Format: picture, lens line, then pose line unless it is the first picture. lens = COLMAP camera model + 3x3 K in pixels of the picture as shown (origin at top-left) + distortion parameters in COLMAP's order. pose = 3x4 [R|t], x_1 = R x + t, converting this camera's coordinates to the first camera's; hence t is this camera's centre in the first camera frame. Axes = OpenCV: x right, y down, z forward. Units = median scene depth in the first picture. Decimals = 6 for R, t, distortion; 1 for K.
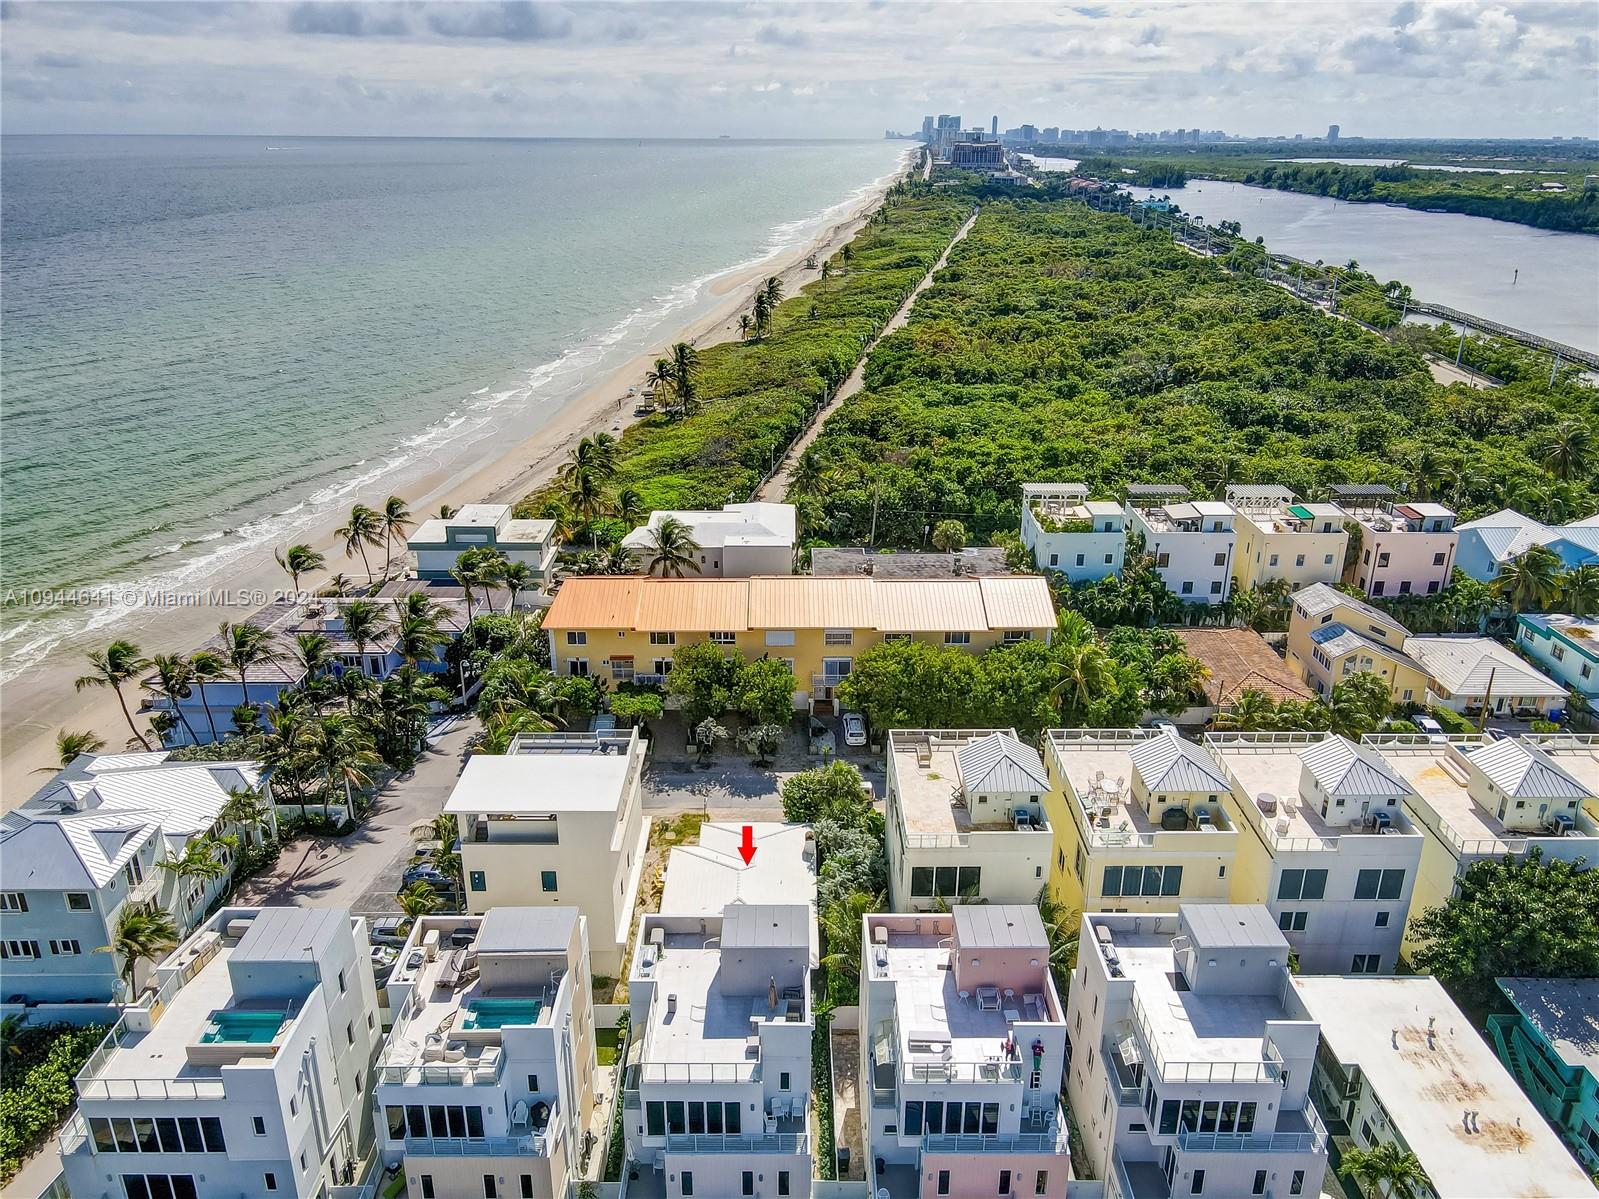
lens RADIAL K [[1181.7, 0, 794.8], [0, 1181.7, 572.3], [0, 0, 1]] dist [0.009261, 0.008819]
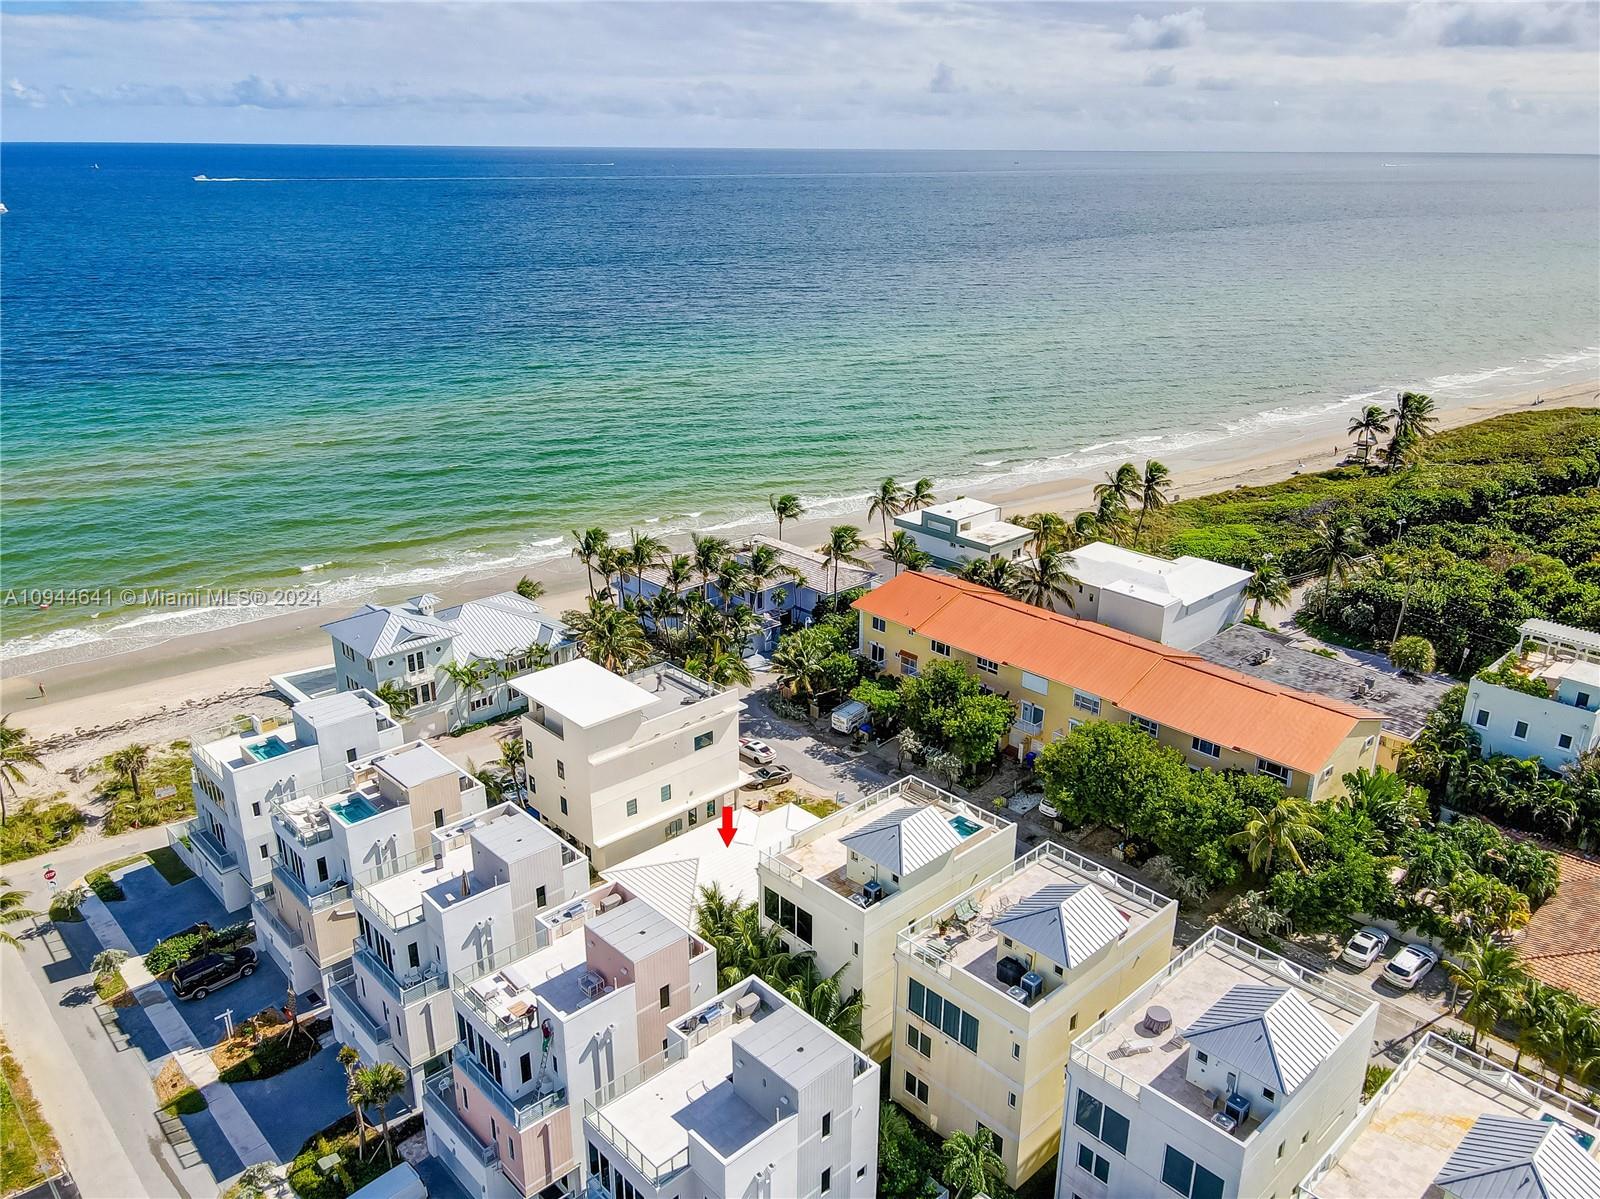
lens RADIAL K [[1182.5, 0, 795.3], [0, 1182.5, 572.3], [0, 0, 1]] dist [0.009261, 0.008819]
pose [[0.692471, 0.245842, -0.678267, 0.469942], [-0.253341, 0.963139, 0.090449, -0.066402], [0.675502, 0.109199, 0.729228, 0.166584]]
